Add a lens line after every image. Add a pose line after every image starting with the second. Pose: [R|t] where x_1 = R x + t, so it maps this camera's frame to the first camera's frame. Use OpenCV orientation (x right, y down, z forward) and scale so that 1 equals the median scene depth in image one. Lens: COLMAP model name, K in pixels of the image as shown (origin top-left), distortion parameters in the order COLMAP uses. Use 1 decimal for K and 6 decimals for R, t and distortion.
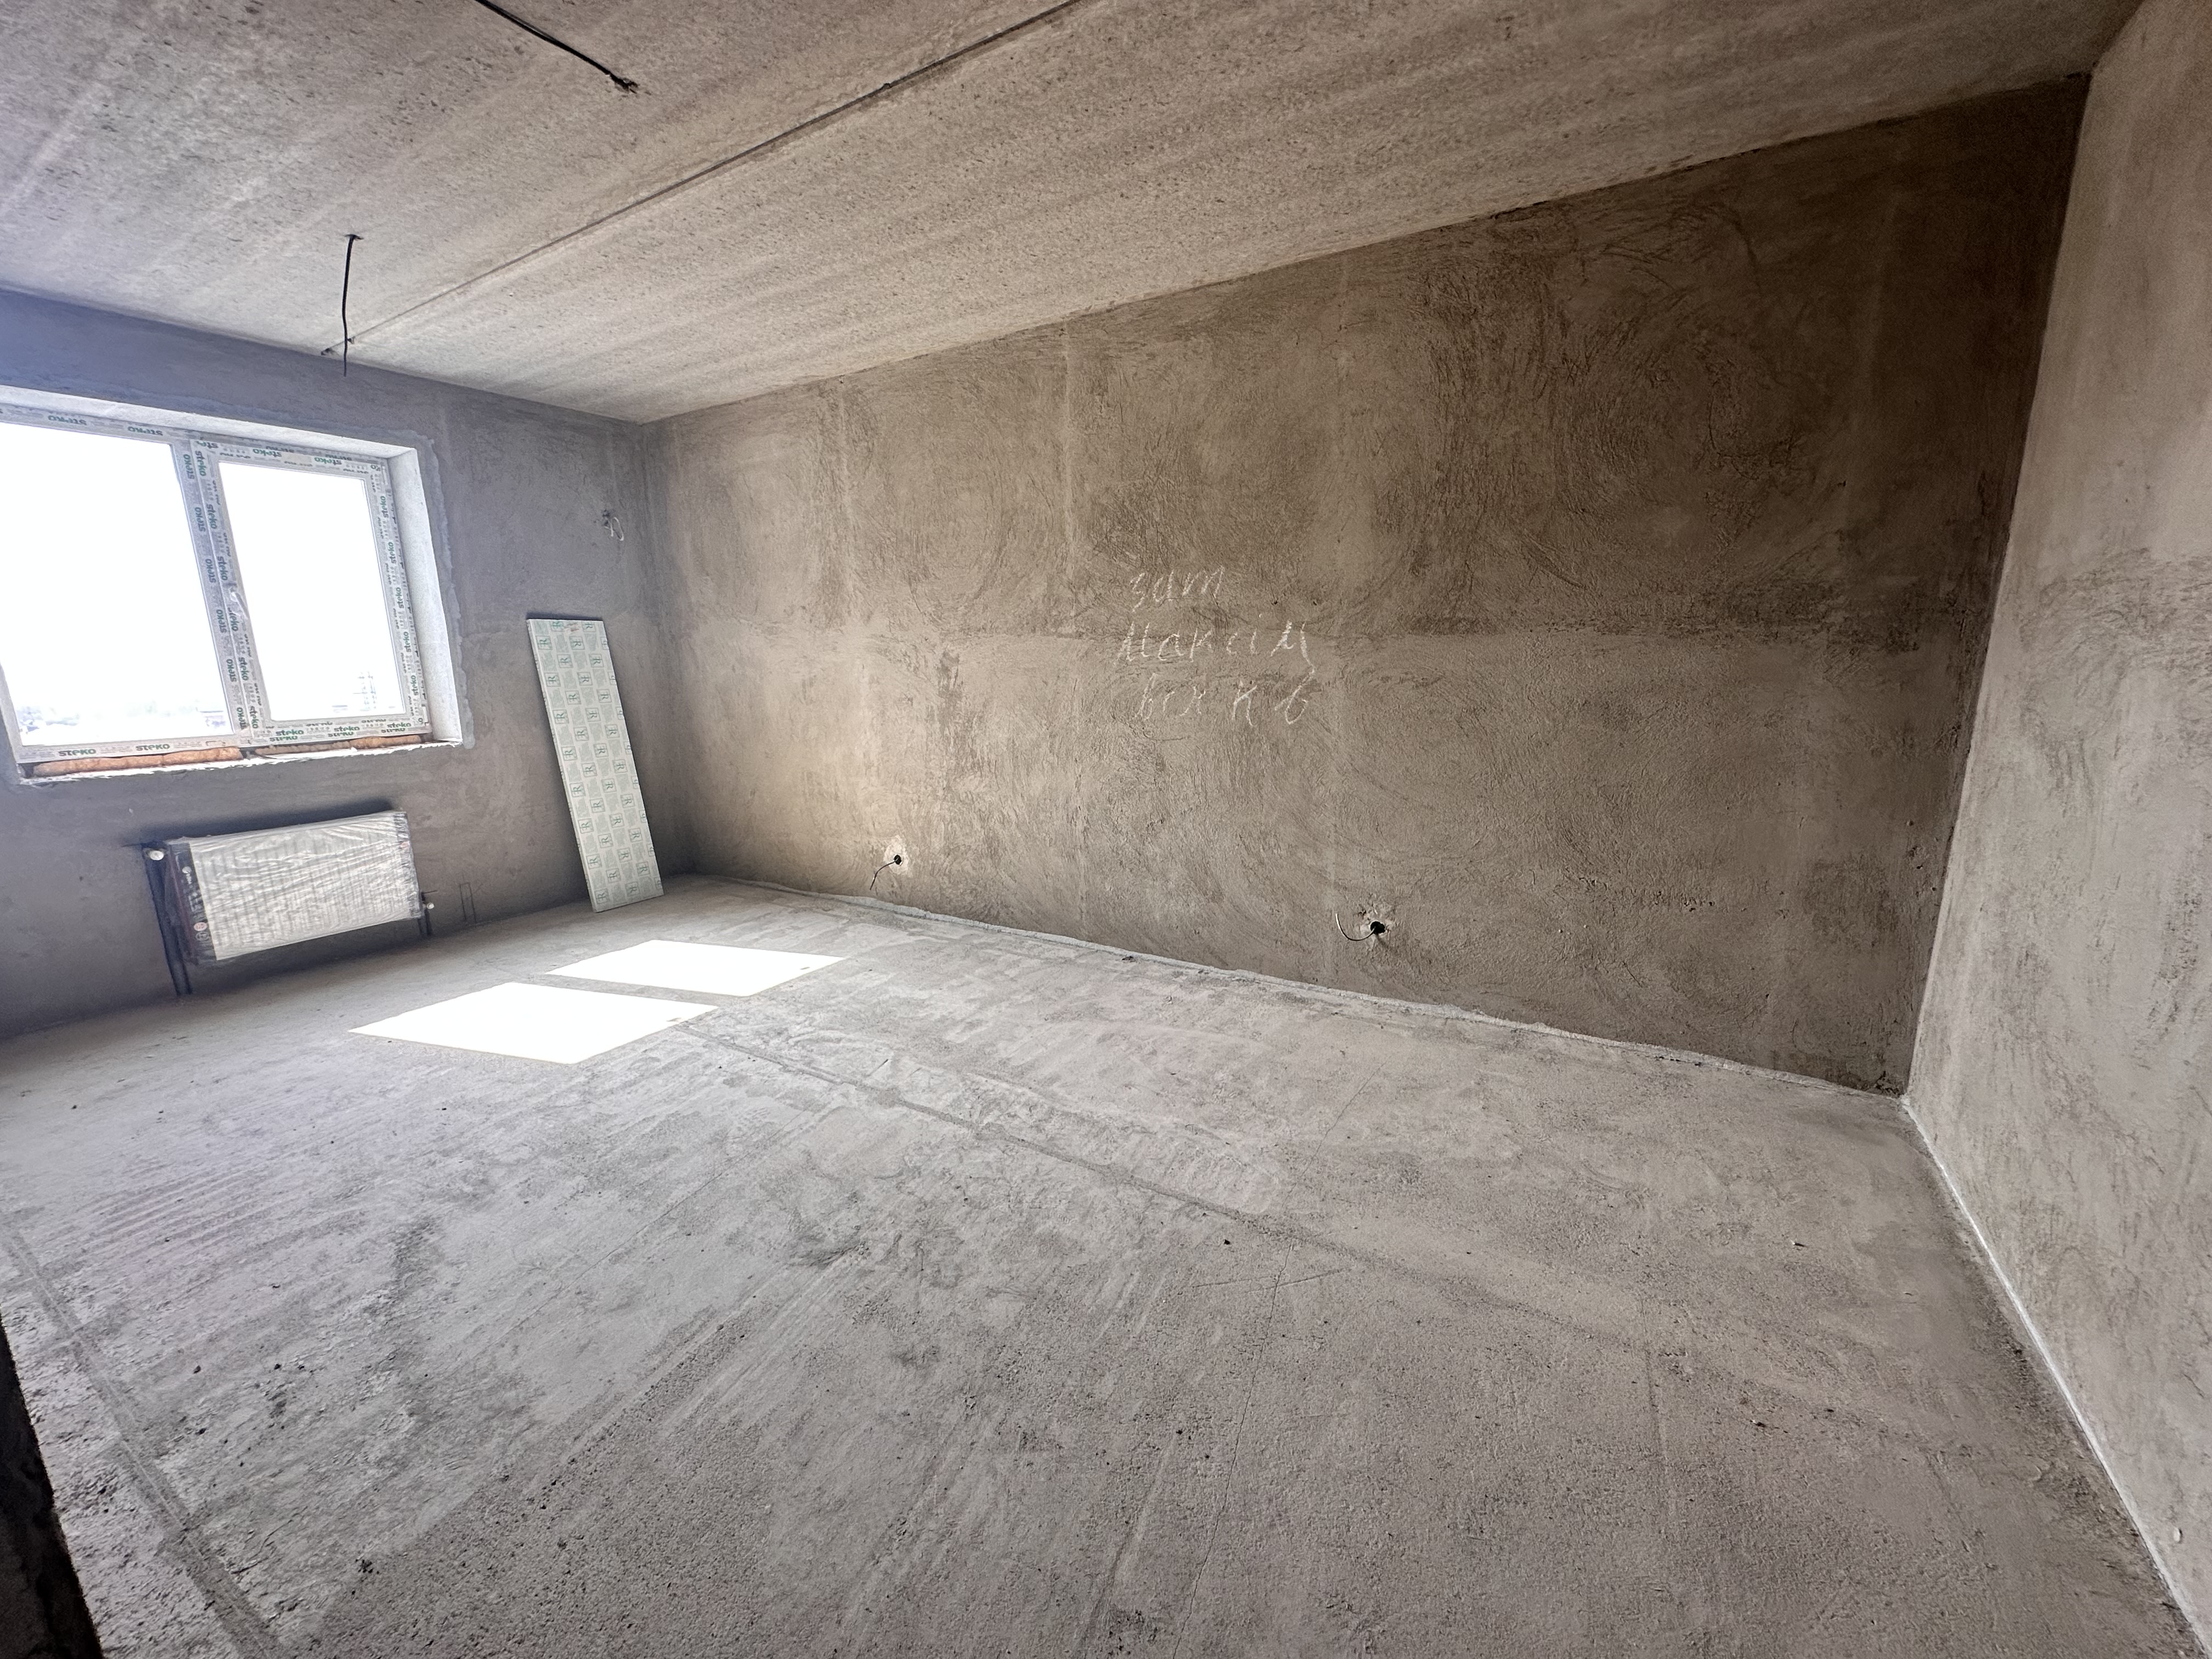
lens RADIAL K [[885.4, 0, 1104.6], [0, 885.4, 830.8], [0, 0, 1]] dist [-0.004005, 0.000969]
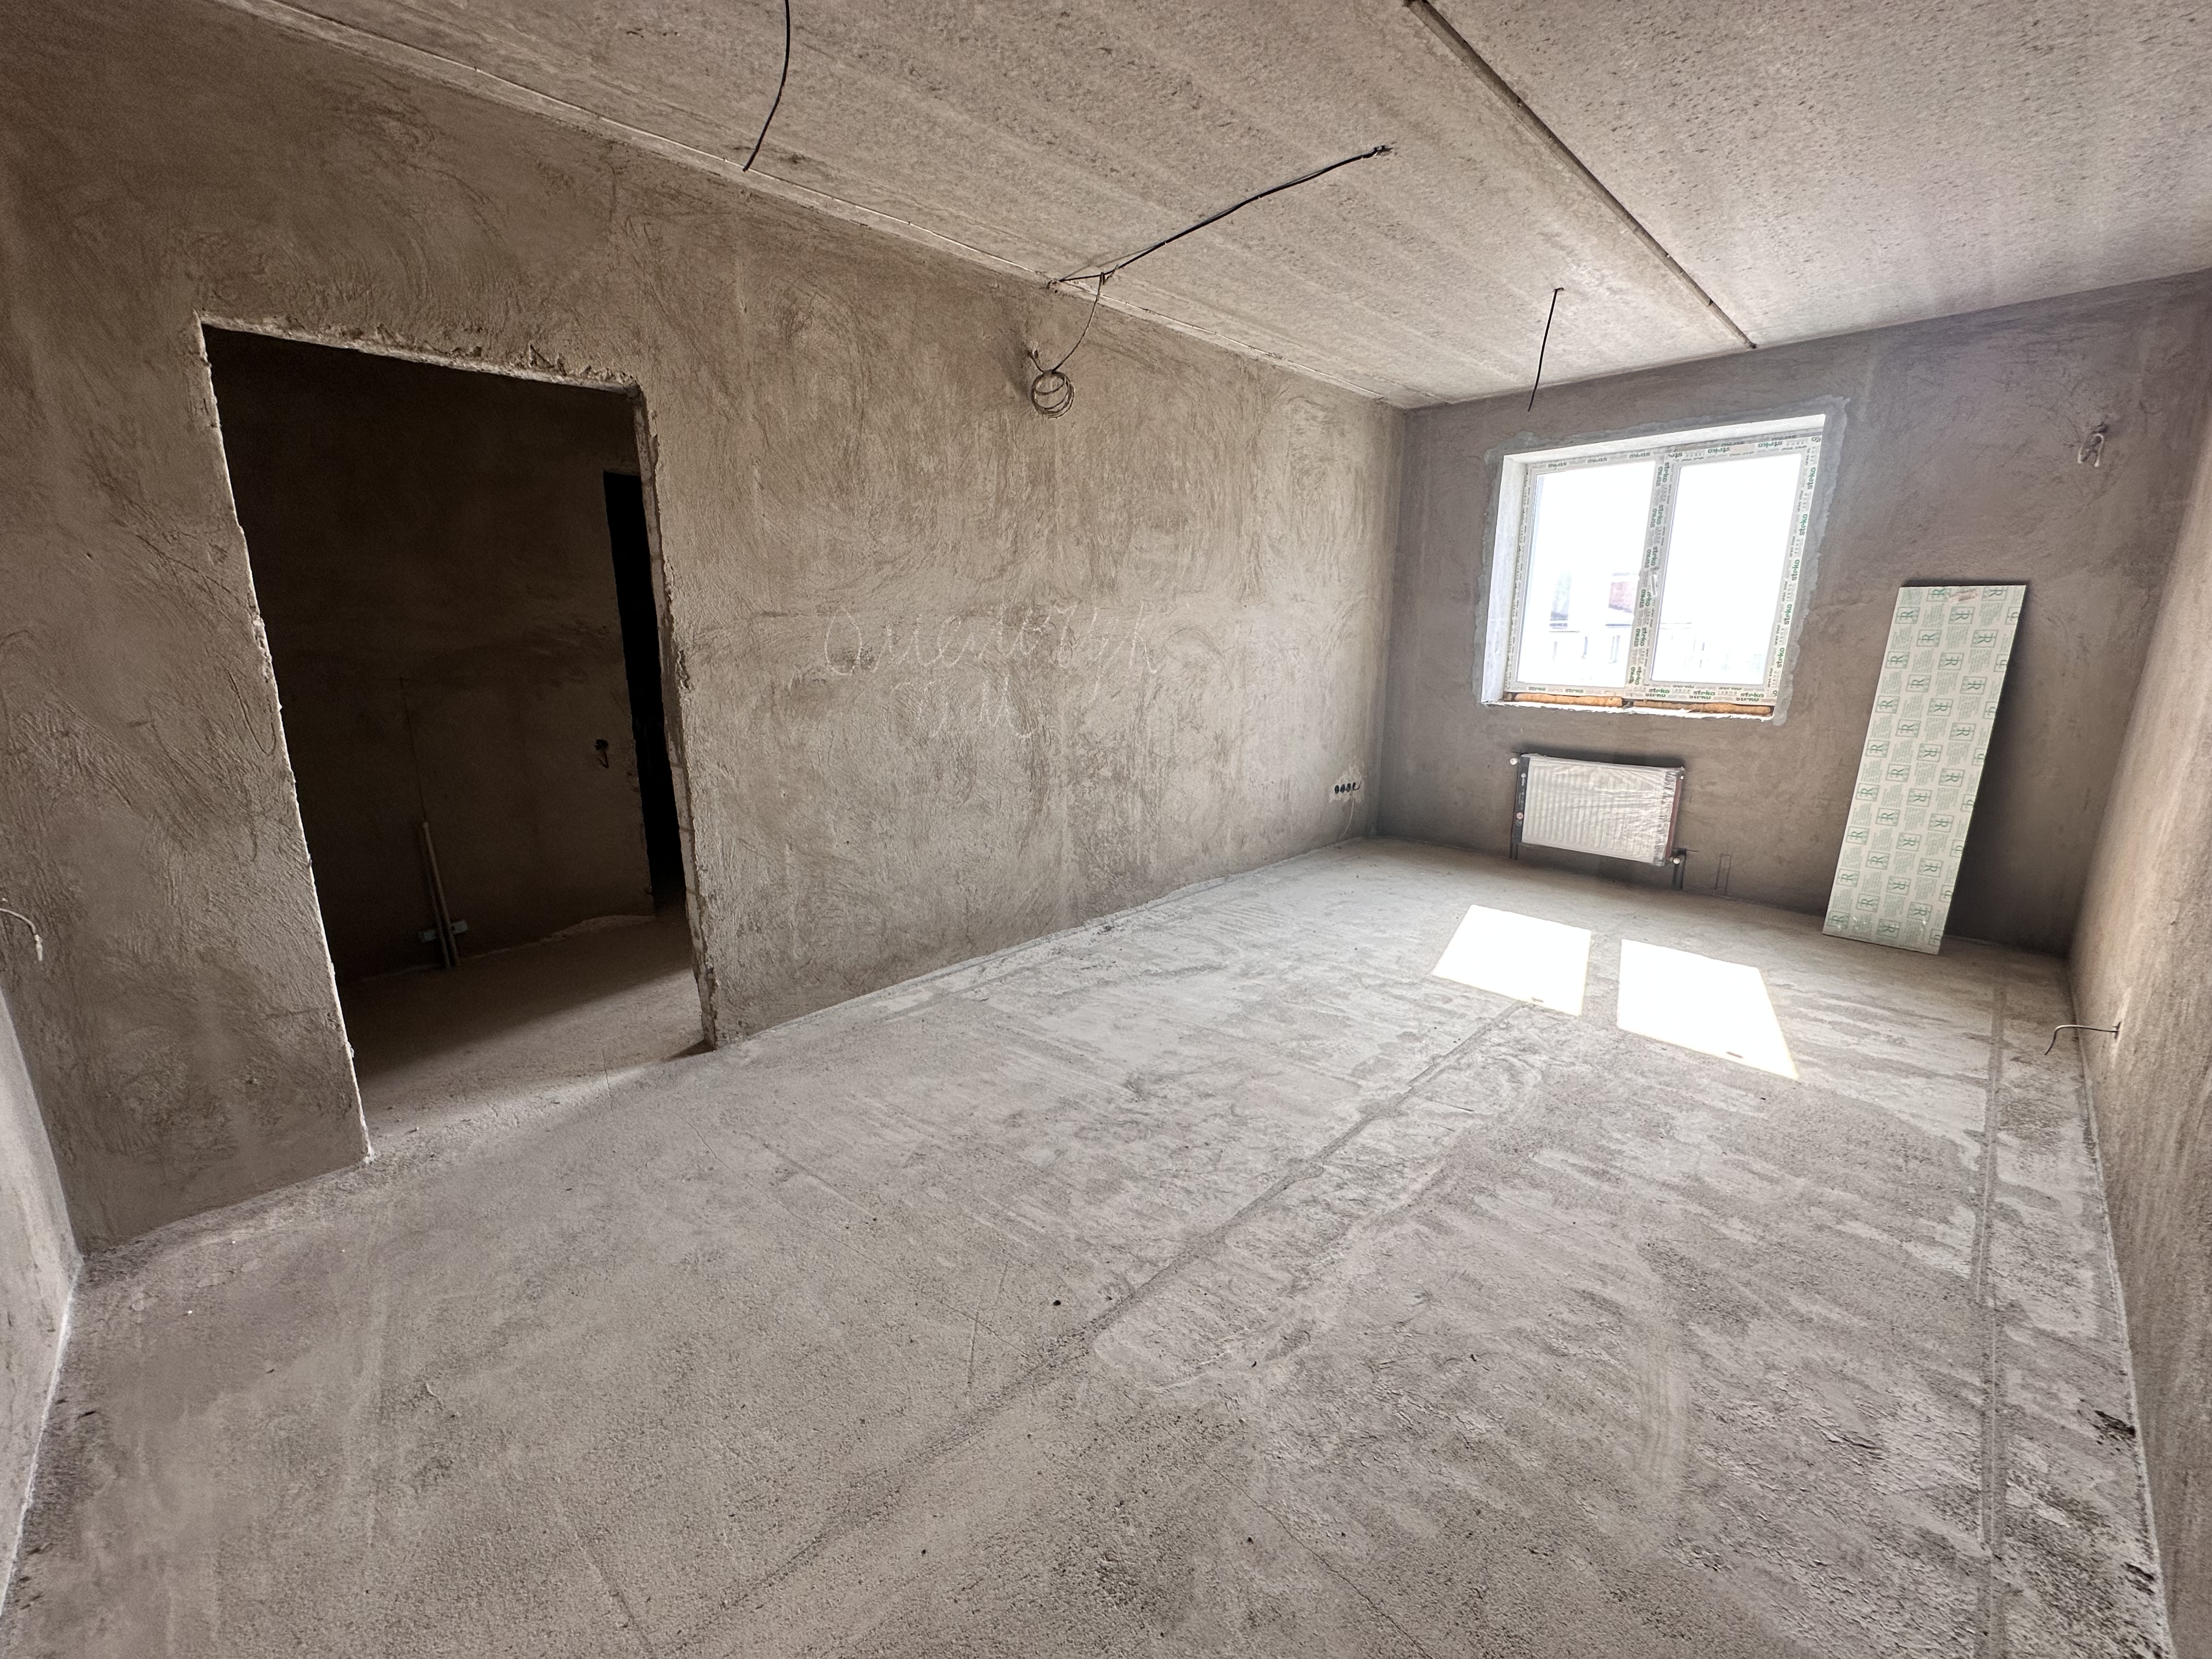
lens RADIAL K [[885.4, 0, 1104.1], [0, 885.4, 829.9], [0, 0, 1]] dist [-0.004005, 0.000969]
pose [[-0.247670, 0.233814, -0.940208, 0.511592], [-0.189532, 0.939999, 0.283689, -0.152776], [0.950125, 0.248461, -0.188494, 0.647004]]
